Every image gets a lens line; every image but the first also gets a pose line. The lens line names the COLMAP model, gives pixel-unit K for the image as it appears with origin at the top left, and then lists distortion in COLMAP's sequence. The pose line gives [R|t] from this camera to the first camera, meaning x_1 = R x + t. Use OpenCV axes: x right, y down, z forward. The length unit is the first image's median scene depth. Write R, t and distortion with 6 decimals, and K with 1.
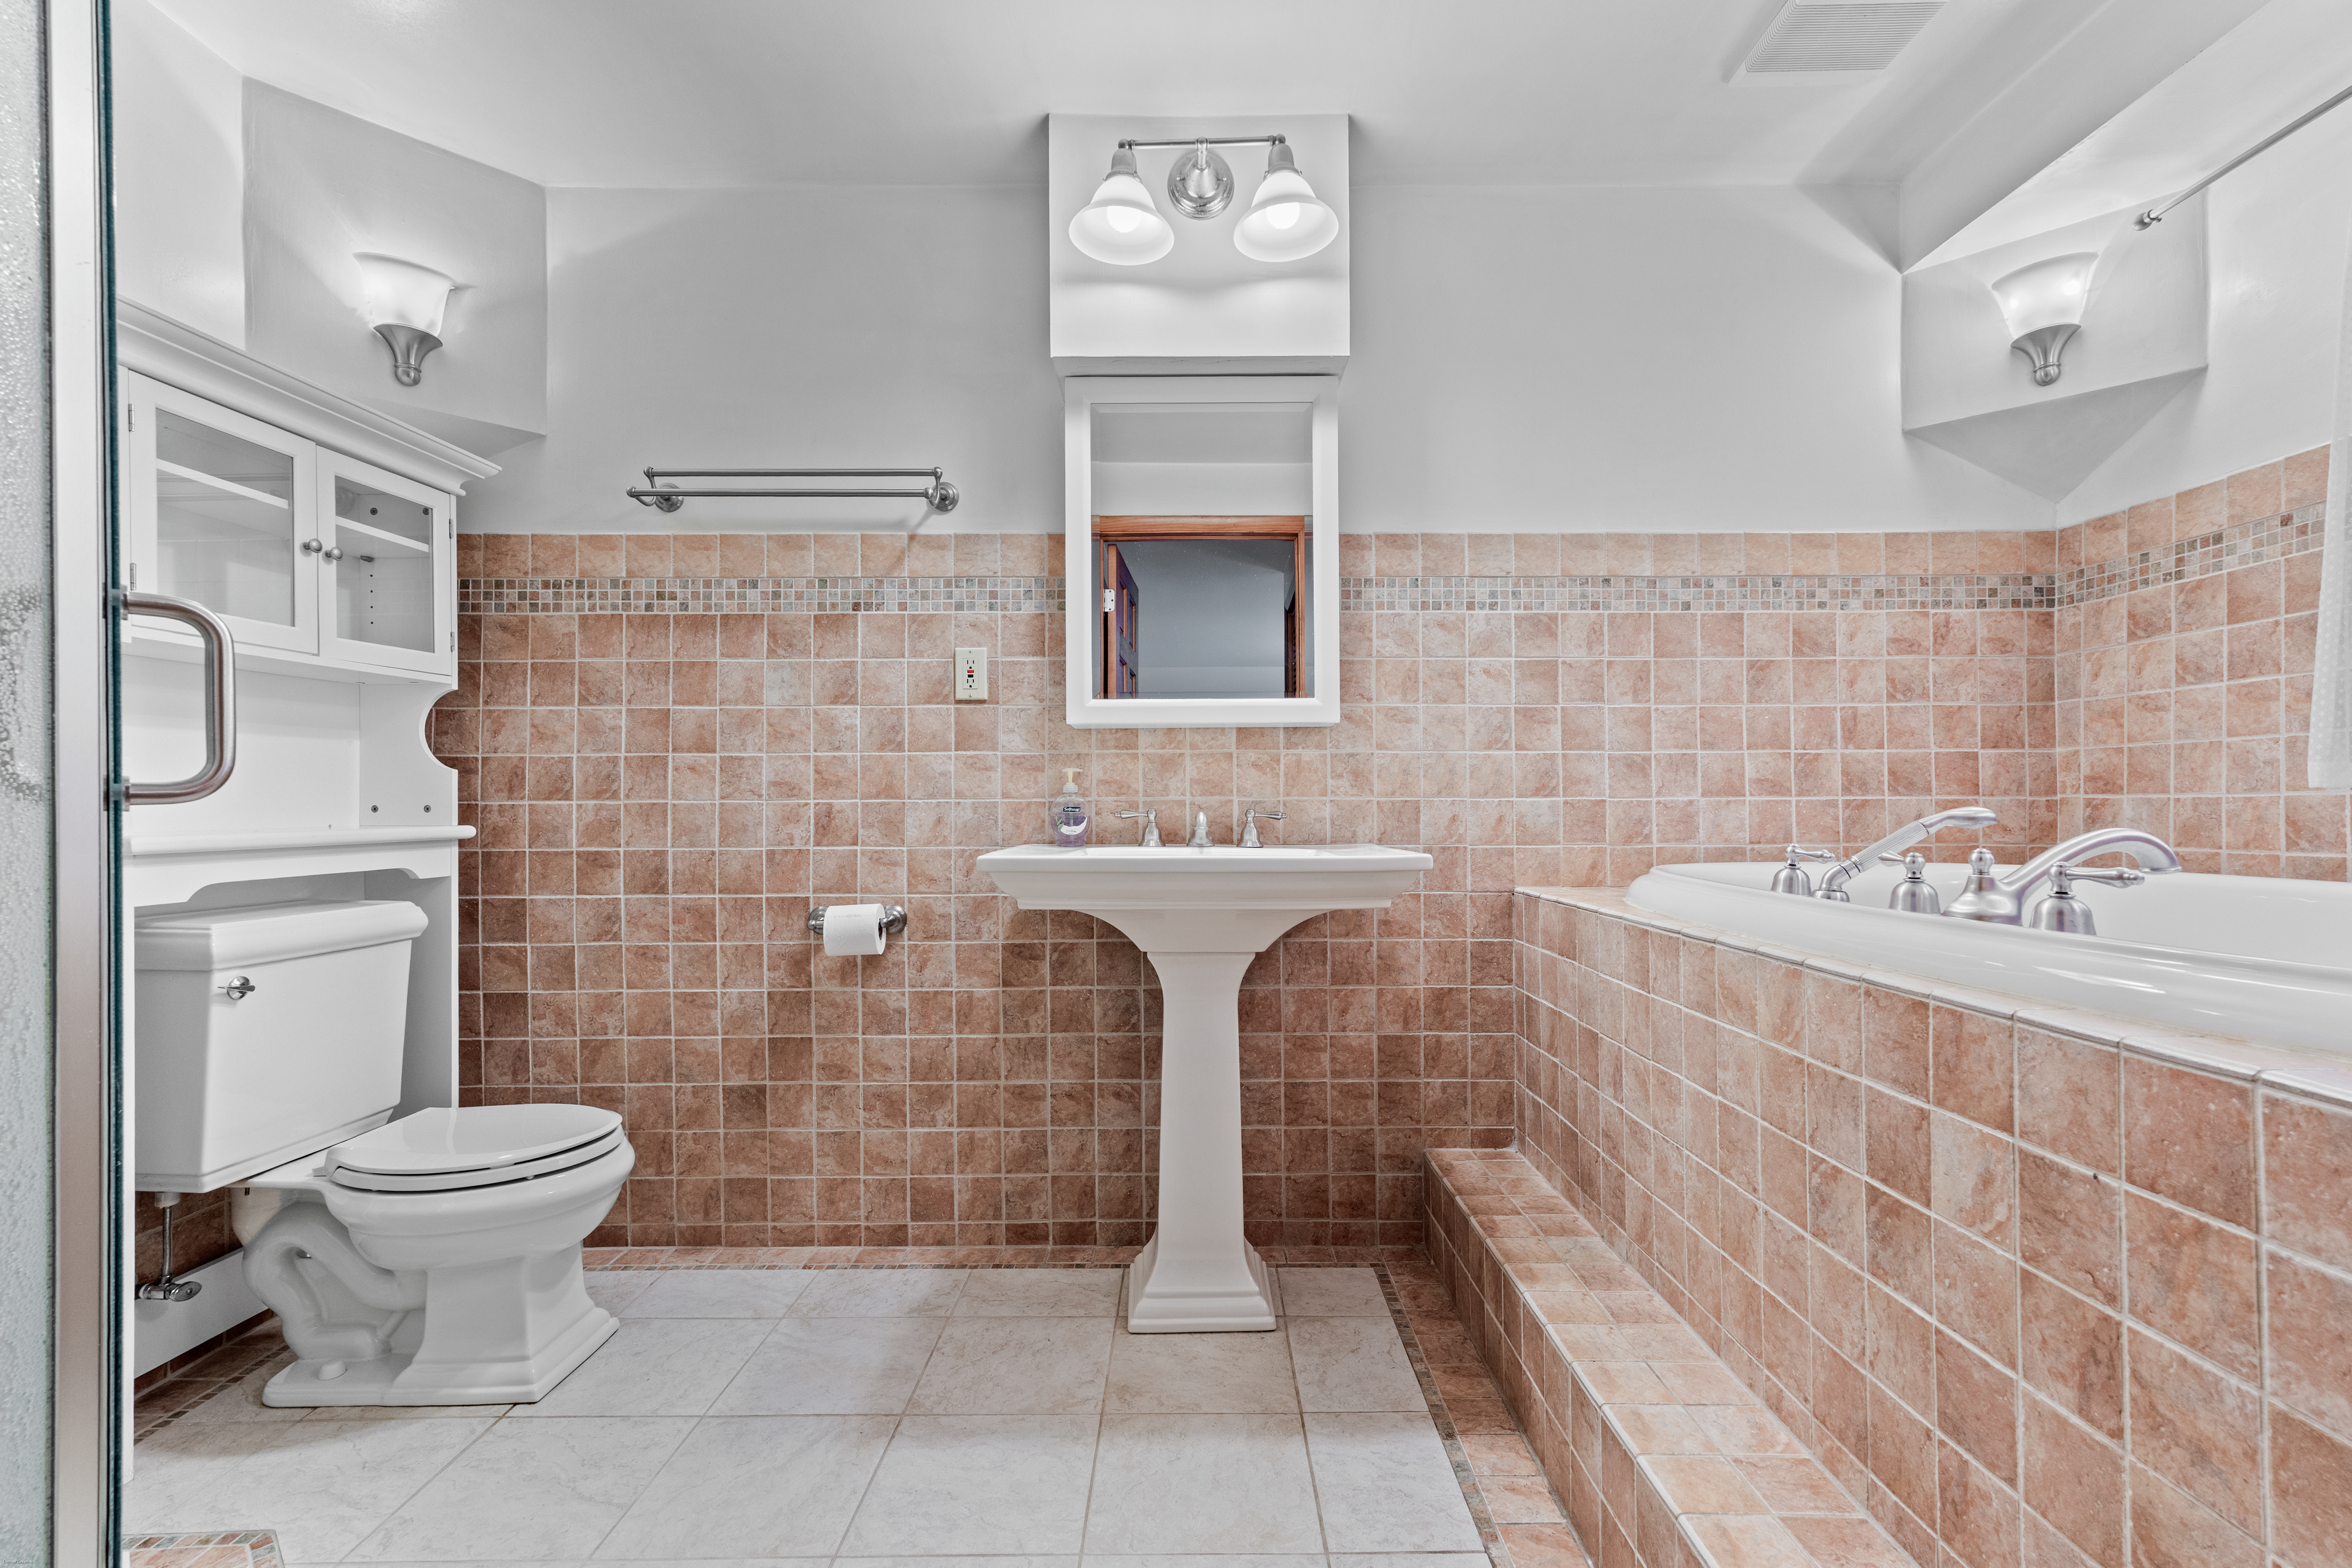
lens RADIAL K [[1041.4, 0, 1184.2], [0, 1041.4, 787.1], [0, 0, 1]] dist [0.004765, 0.000819]
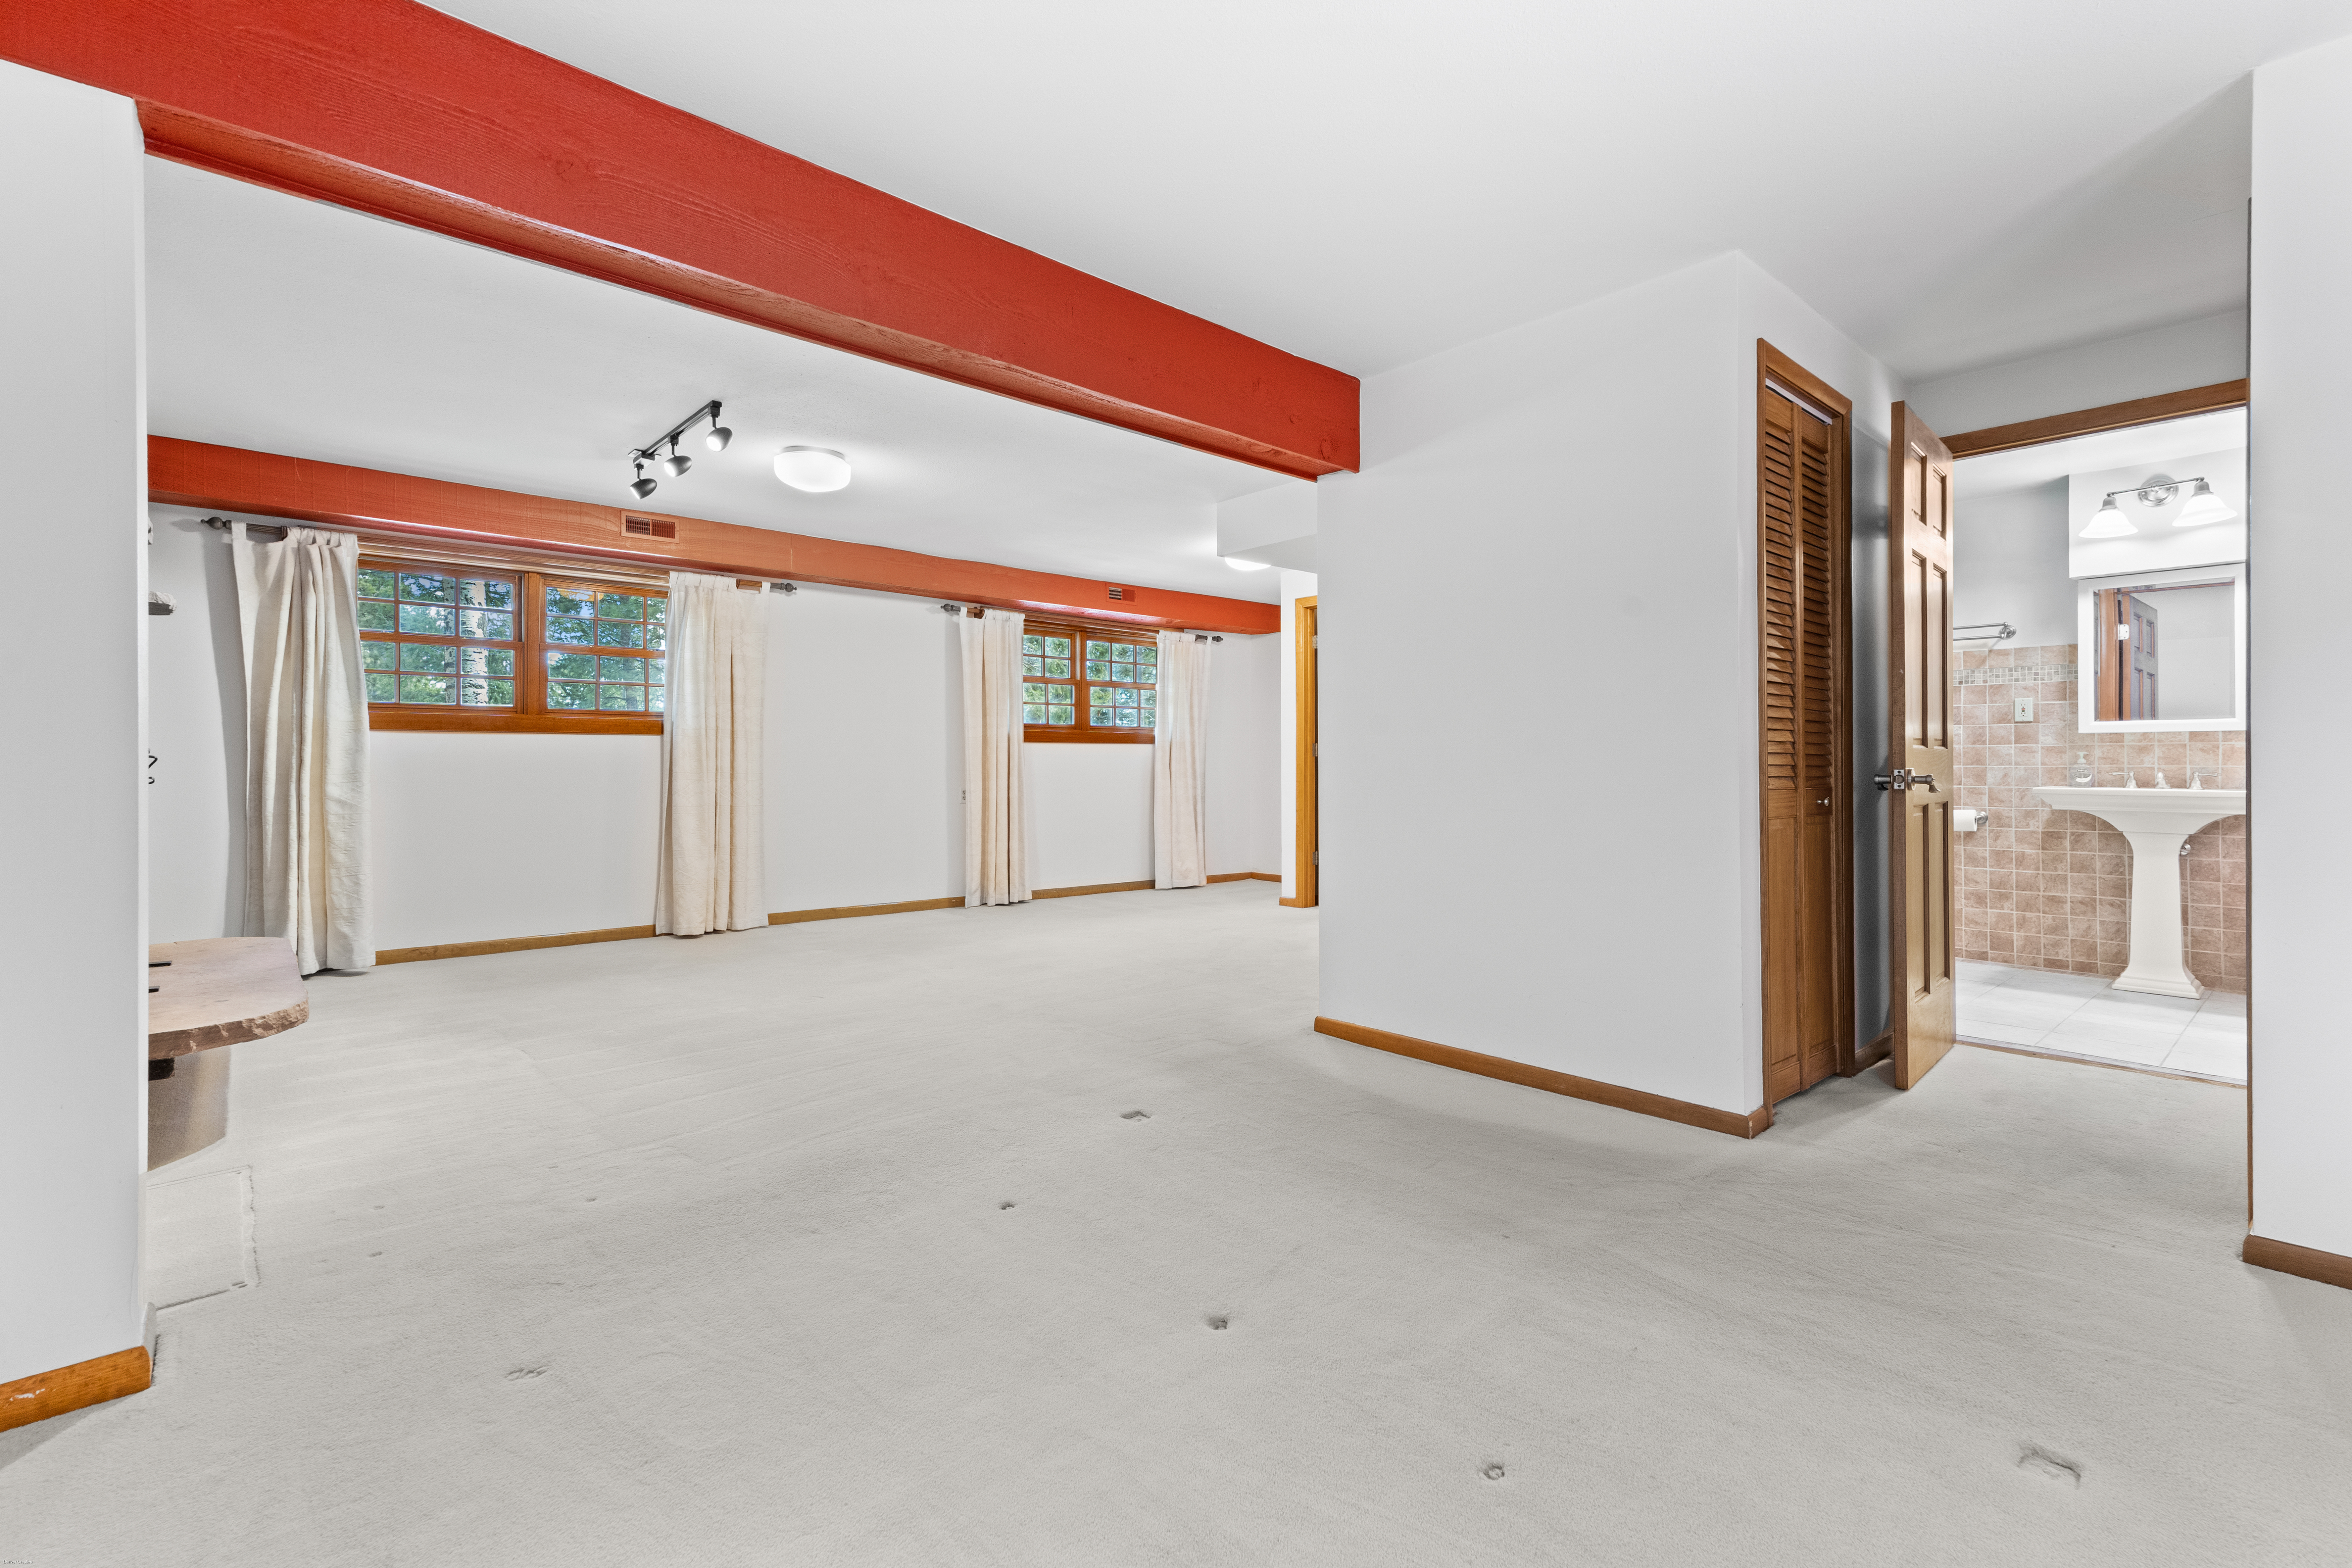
lens RADIAL K [[1041.4, 0, 1179.8], [0, 1041.4, 761.4], [0, 0, 1]] dist [0.004765, 0.000819]
pose [[0.667169, 0.000688, -0.744906, 0.260793], [0.001034, 0.999998, 0.001851, -0.003828], [0.744906, -0.002005, 0.667166, -1.862072]]
